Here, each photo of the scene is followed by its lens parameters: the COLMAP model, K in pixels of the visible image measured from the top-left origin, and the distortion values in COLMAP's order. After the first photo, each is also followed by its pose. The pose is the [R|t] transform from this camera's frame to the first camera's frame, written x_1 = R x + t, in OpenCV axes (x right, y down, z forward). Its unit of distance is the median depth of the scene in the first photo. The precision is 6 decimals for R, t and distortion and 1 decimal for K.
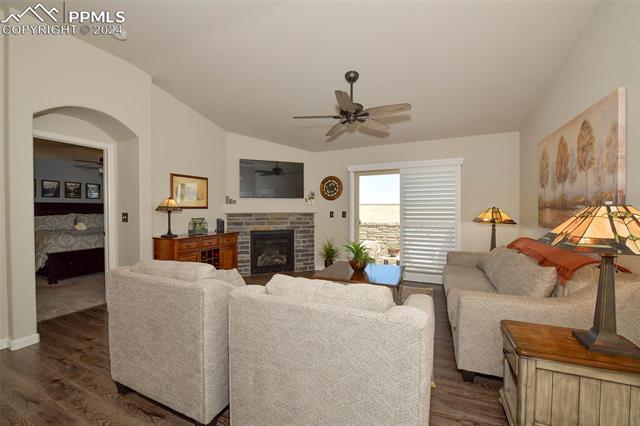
lens RADIAL K [[256.6, 0, 320.0], [0, 256.6, 213.0], [0, 0, 1]] dist [-0.018730, -0.000262]
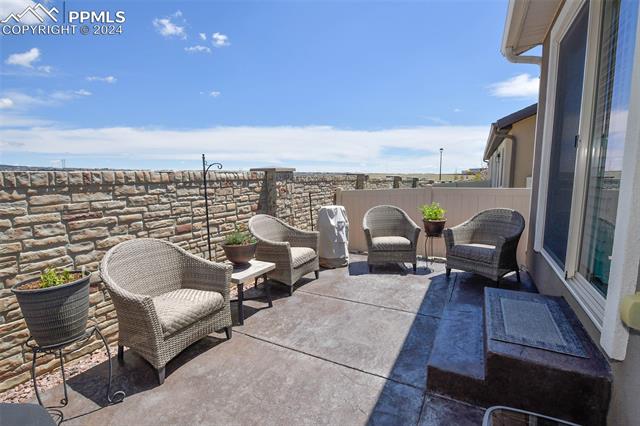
lens RADIAL K [[293.9, 0, 320.0], [0, 293.9, 213.0], [0, 0, 1]] dist [-0.016903, -0.000325]
pose [[0.068674, -0.122816, 0.990051, -0.133970], [0.023746, 0.992314, 0.121449, 0.081619], [-0.997357, 0.015169, 0.071063, 1.277909]]
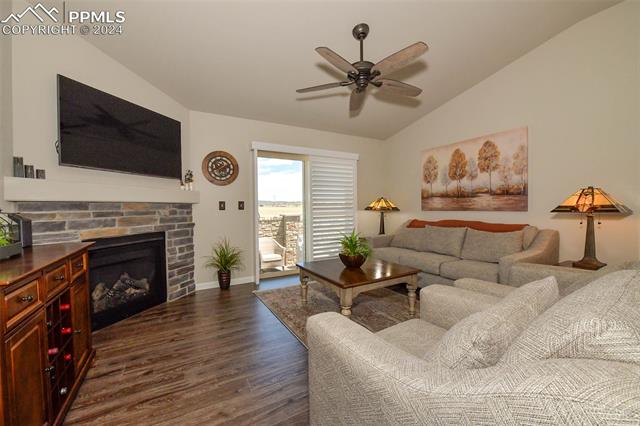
lens RADIAL K [[256.6, 0, 320.0], [0, 256.6, 213.0], [0, 0, 1]] dist [-0.018730, -0.000262]
pose [[0.586847, -0.021820, 0.809404, -0.382184], [0.018460, 0.999738, 0.013567, 0.021889], [-0.809488, 0.006979, 0.587095, 0.386380]]
